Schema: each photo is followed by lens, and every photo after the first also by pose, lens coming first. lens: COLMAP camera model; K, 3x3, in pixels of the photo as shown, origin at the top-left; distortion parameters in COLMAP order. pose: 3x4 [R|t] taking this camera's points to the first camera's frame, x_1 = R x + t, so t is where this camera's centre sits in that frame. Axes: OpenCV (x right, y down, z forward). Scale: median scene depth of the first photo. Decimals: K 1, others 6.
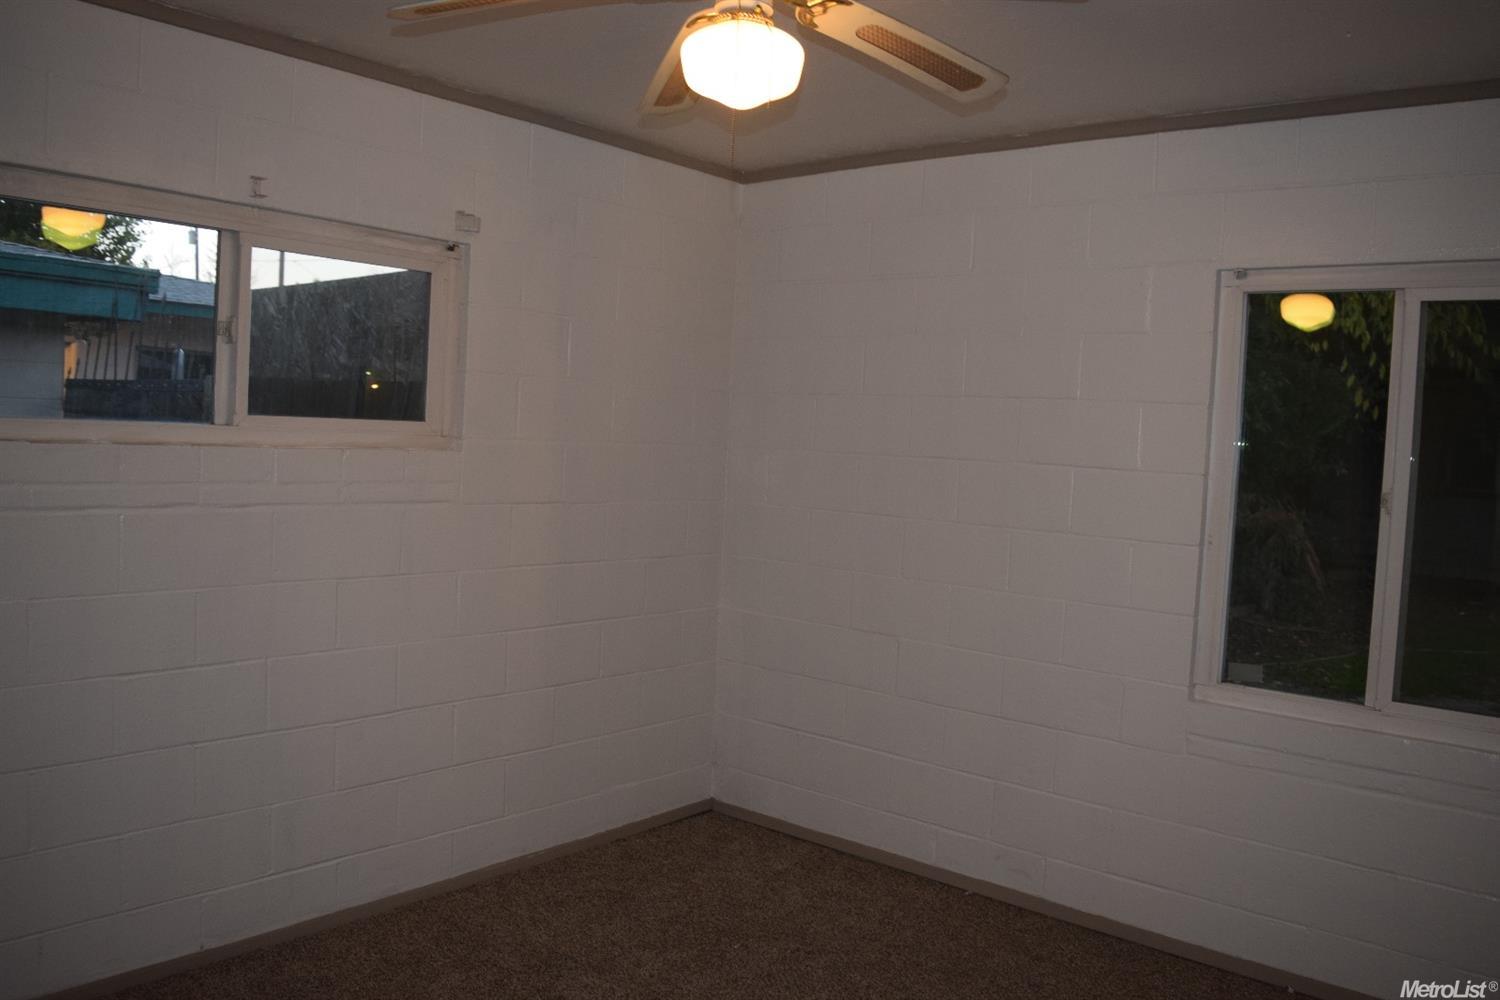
lens RADIAL K [[1189.3, 0, 756.2], [0, 1189.3, 503.6], [0, 0, 1]] dist [-0.083467, 0.010981]
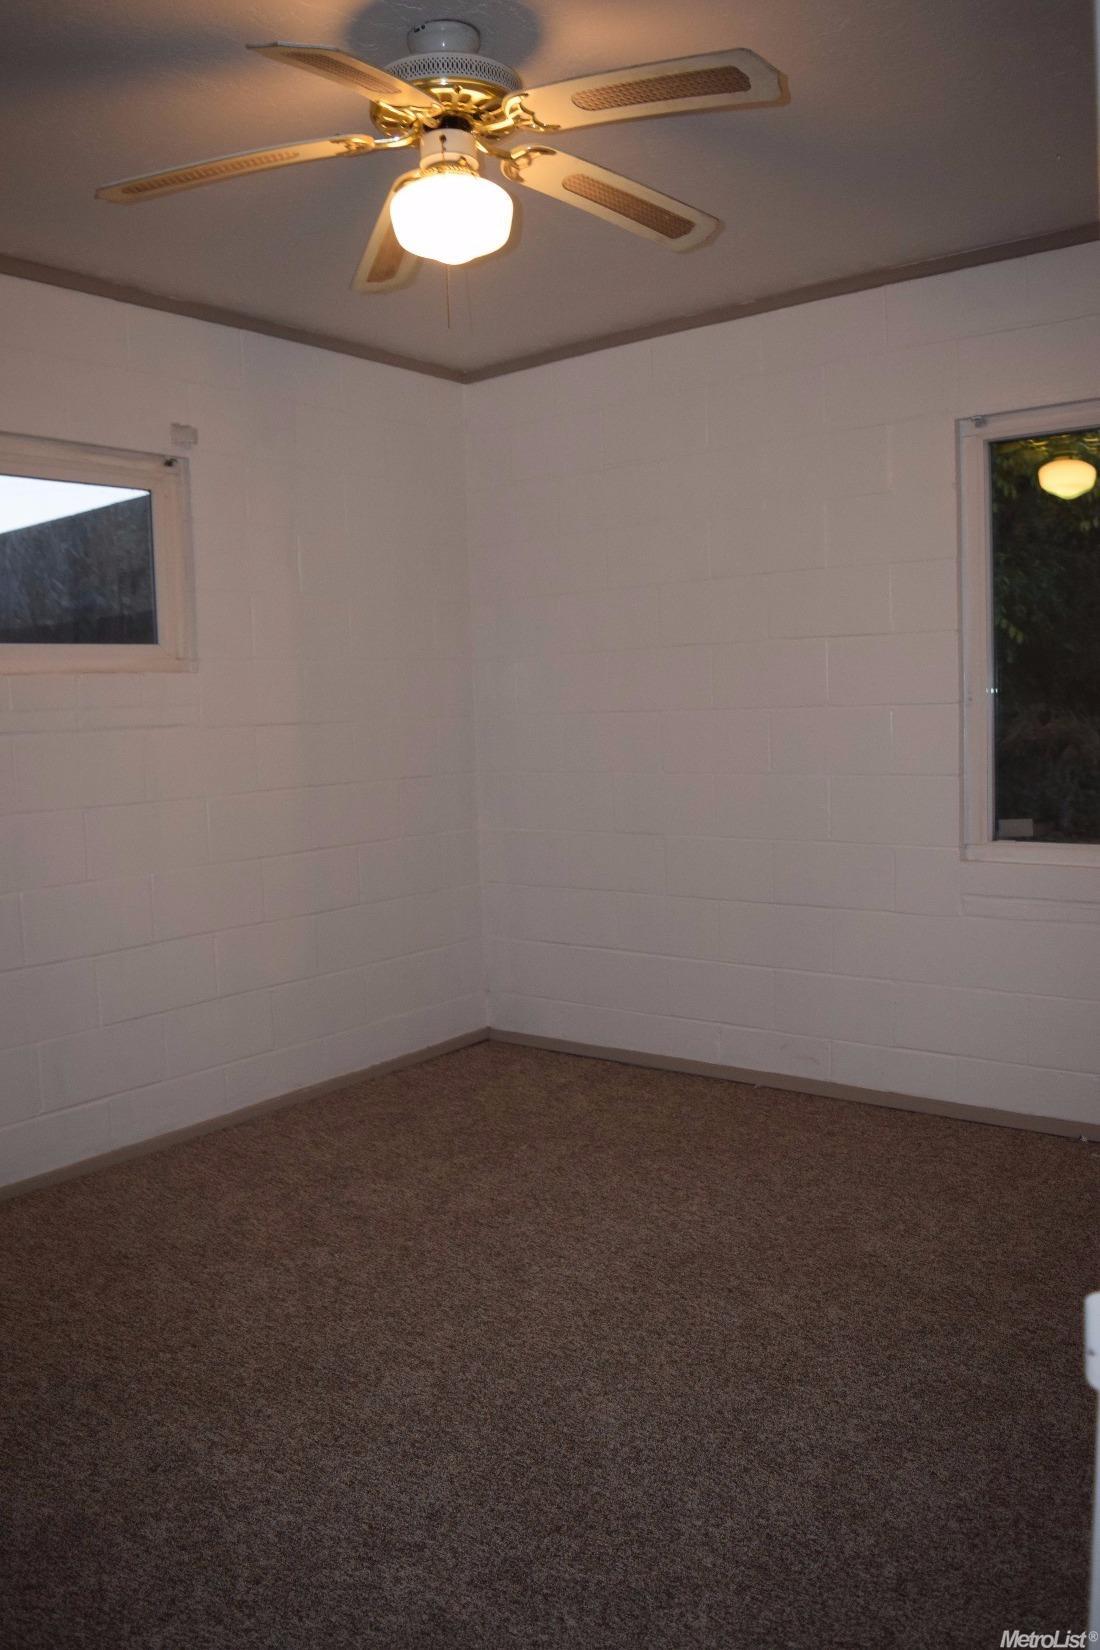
lens RADIAL K [[1308.2, 0, 550.0], [0, 1308.2, 825.0], [0, 0, 1]] dist [-0.083467, 0.010981]
pose [[0.996207, -0.083602, 0.024126, 0.001165], [0.082724, 0.995945, 0.035364, 0.070102], [-0.026985, -0.033234, 0.999083, -0.077205]]
